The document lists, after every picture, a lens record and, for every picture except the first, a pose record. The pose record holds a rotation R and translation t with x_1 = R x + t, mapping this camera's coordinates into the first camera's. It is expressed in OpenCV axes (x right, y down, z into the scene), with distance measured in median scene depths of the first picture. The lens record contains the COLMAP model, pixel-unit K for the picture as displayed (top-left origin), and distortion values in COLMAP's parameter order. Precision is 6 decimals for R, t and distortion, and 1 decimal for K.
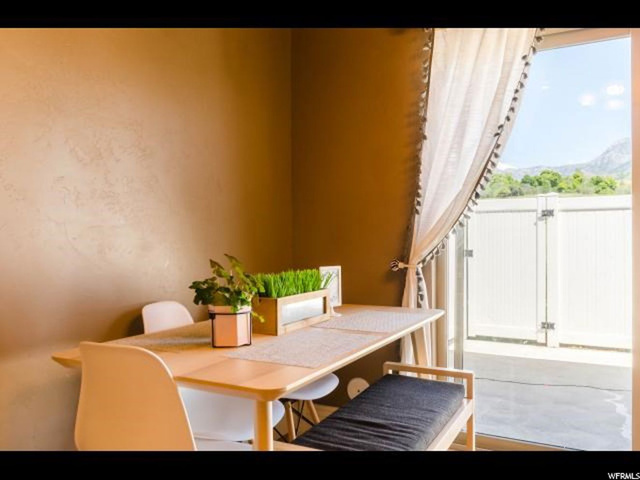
lens RADIAL K [[547.2, 0, 317.6], [0, 547.2, 239.6], [0, 0, 1]] dist [0.026477, 0.002231]
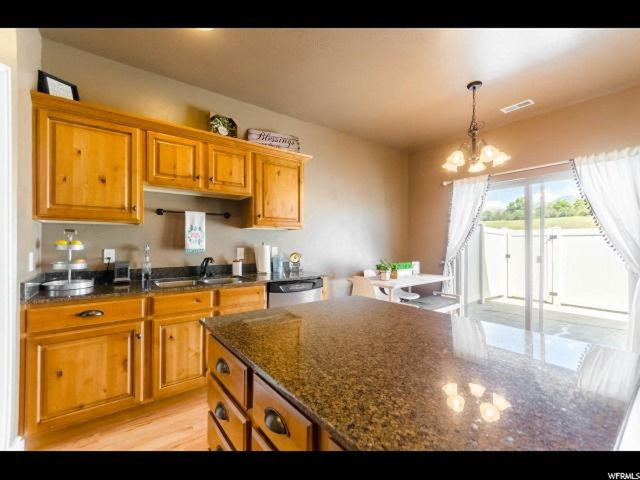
lens RADIAL K [[283.4, 0, 317.5], [0, 283.4, 240.7], [0, 0, 1]] dist [0.012063, -0.002409]
pose [[0.913380, 0.001860, -0.407104, 0.183551], [-0.005920, 0.999945, -0.008712, -0.064043], [0.407065, 0.010367, 0.913340, -0.872139]]
